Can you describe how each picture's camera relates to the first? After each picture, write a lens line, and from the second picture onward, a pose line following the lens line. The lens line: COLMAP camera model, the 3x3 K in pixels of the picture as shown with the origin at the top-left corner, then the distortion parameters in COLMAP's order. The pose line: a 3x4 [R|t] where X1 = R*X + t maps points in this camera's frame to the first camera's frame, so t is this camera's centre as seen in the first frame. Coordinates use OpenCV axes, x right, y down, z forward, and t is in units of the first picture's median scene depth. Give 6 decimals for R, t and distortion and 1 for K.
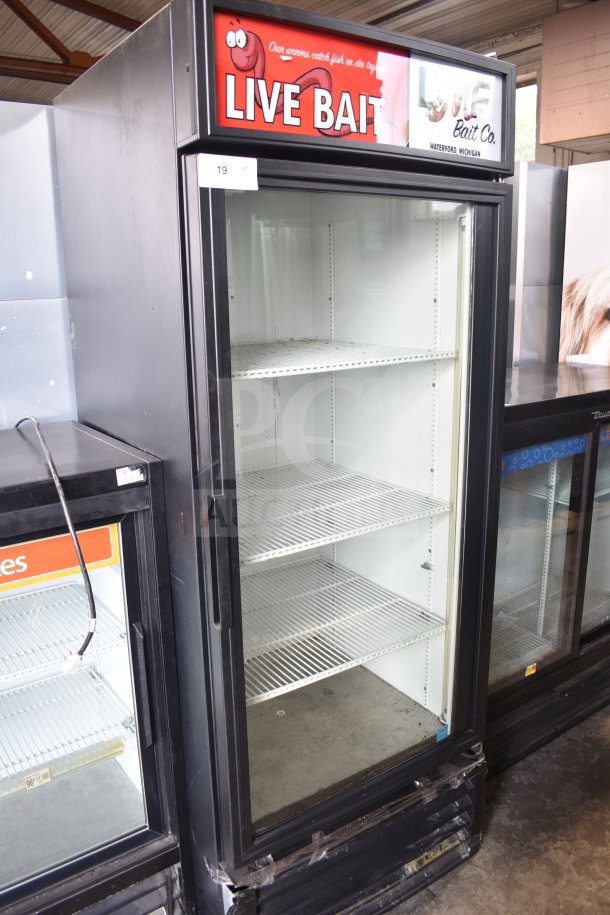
lens RADIAL K [[708.6, 0, 305.0], [0, 708.6, 457.5], [0, 0, 1]] dist [-0.091189, -0.001416]
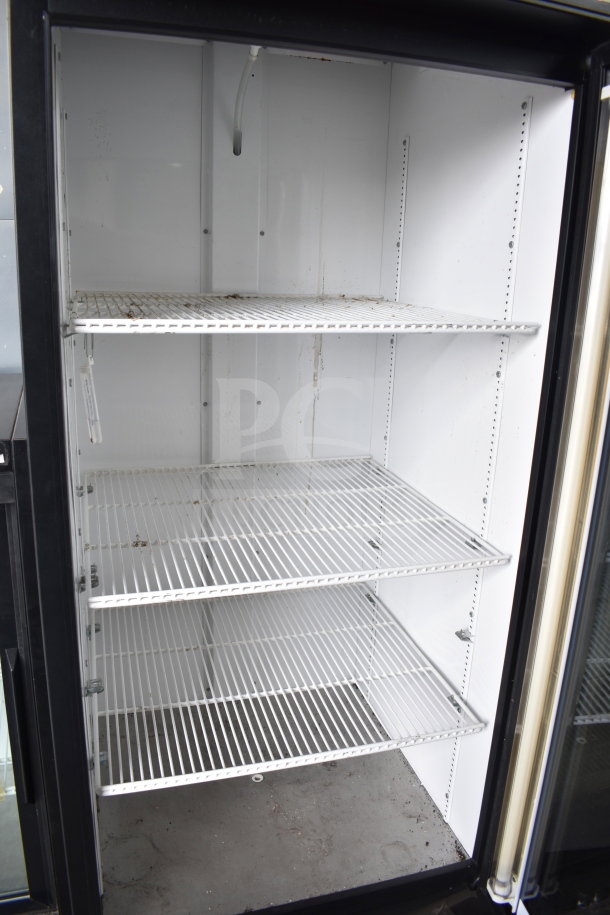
lens RADIAL K [[708.6, 0, 305.0], [0, 708.6, 457.5], [0, 0, 1]] dist [-0.091189, -0.001416]
pose [[0.954919, 0.133913, -0.264949, 0.187074], [-0.124540, 0.990854, 0.051944, -0.035784], [0.269481, -0.016605, 0.962862, 0.305306]]
